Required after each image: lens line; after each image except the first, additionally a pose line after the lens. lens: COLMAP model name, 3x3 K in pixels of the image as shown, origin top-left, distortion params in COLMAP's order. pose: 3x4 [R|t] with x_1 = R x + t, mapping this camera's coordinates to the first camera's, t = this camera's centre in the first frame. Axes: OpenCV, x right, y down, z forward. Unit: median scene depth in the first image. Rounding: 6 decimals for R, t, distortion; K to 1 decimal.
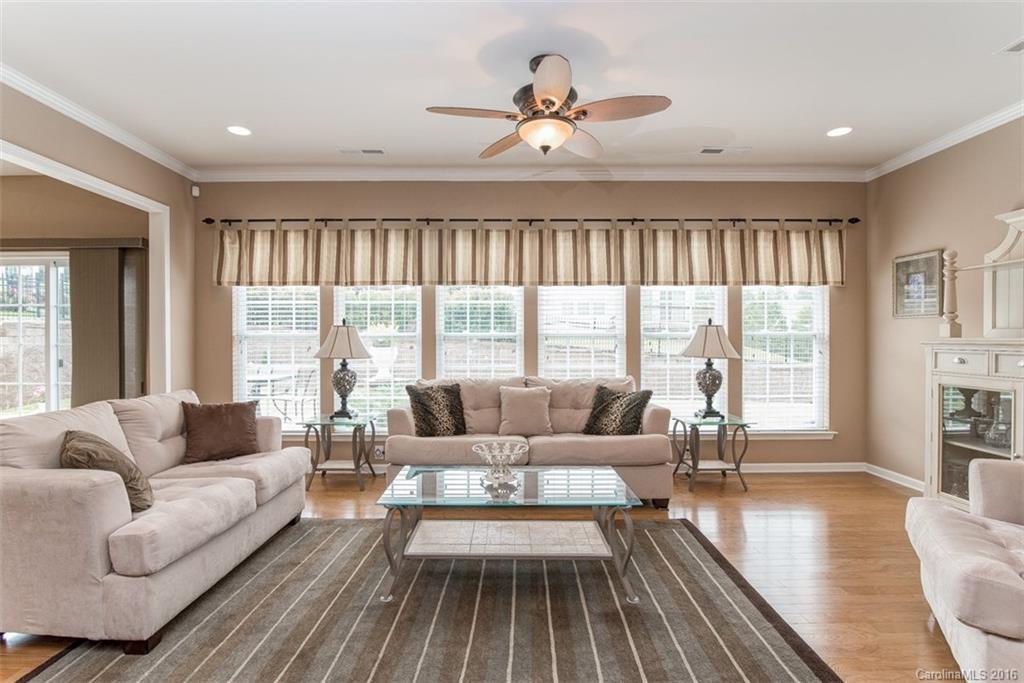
lens RADIAL K [[393.9, 0, 512.0], [0, 393.9, 341.5], [0, 0, 1]] dist [-0.016745, -0.000130]
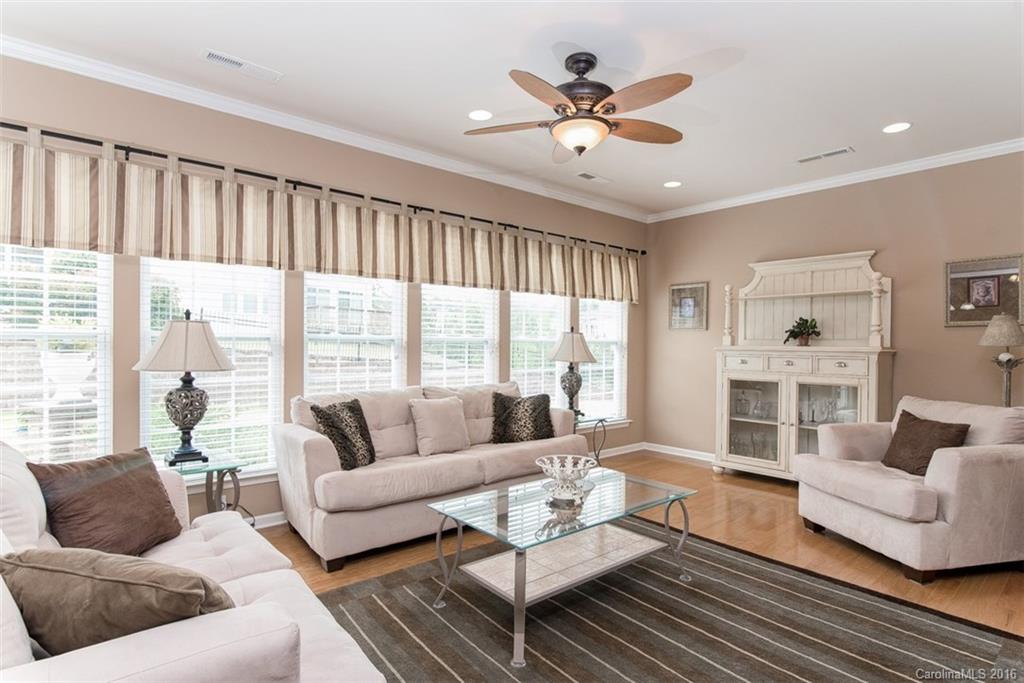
lens RADIAL K [[513.5, 0, 508.0], [0, 513.5, 341.4], [0, 0, 1]] dist [0.000585, -0.000066]
pose [[0.766535, 0.010530, 0.642116, -0.550385], [-0.004666, 0.999930, -0.010828, 0.000437], [-0.642186, 0.005304, 0.766531, -0.003030]]
